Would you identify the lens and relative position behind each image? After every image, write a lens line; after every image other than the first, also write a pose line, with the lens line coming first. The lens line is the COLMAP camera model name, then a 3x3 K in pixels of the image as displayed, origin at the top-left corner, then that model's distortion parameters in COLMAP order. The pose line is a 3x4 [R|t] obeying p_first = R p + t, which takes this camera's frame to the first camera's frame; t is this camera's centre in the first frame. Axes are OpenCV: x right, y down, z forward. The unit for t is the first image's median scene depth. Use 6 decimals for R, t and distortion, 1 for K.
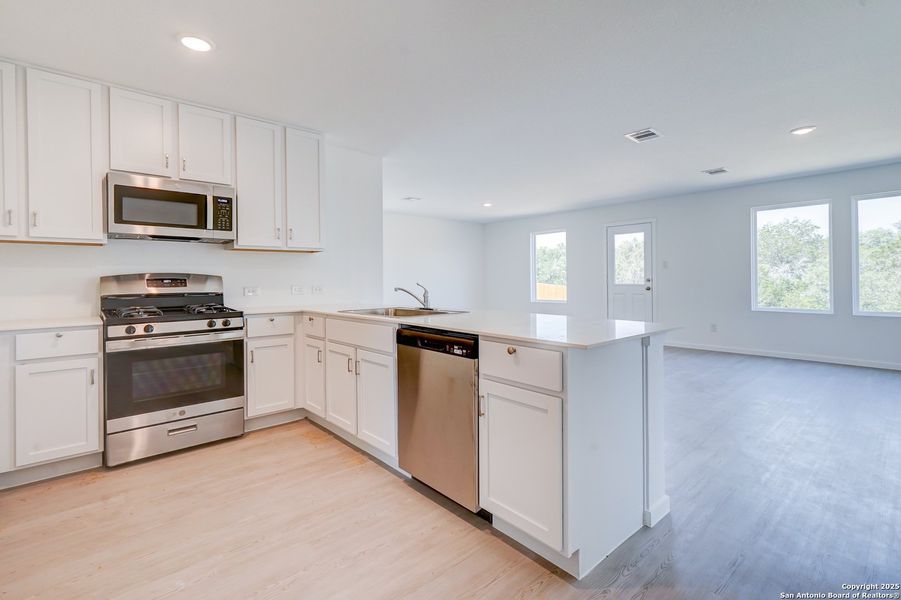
lens RADIAL K [[410.5, 0, 452.6], [0, 410.5, 277.7], [0, 0, 1]] dist [0.000569, 0.000209]
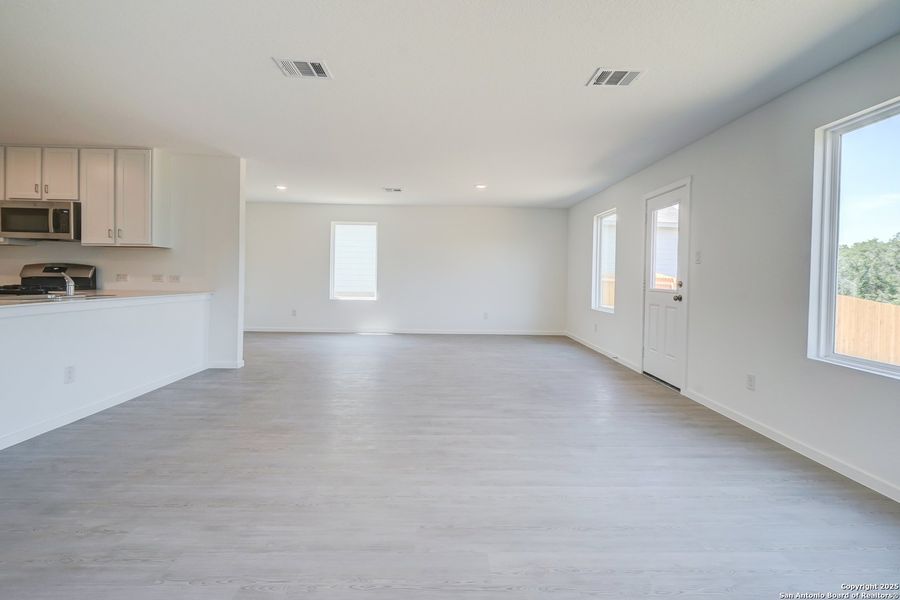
lens RADIAL K [[410.0, 0, 452.1], [0, 410.0, 277.7], [0, 0, 1]] dist [0.000569, 0.000209]
pose [[0.768541, 0.027433, -0.639212, 1.233413], [-0.020942, 0.999624, 0.017722, -0.013776], [0.639458, -0.000234, 0.768826, 0.692718]]
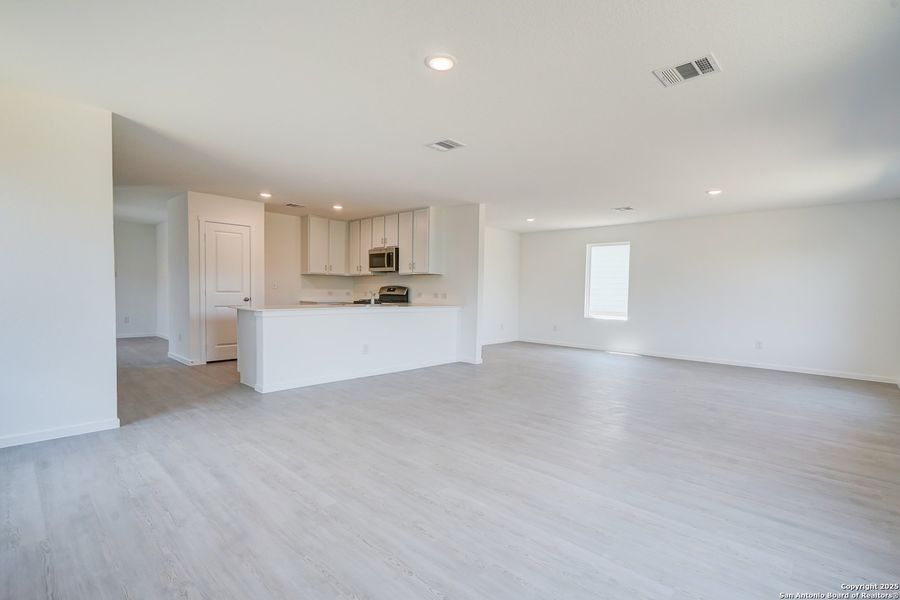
lens RADIAL K [[422.4, 0, 476.2], [0, 422.4, 312.3], [0, 0, 1]] dist [-0.000408, -0.000095]
pose [[0.122765, 0.063252, -0.990418, 1.667487], [-0.014781, 0.997973, 0.061902, -0.016307], [0.992326, 0.007040, 0.123451, 1.063827]]
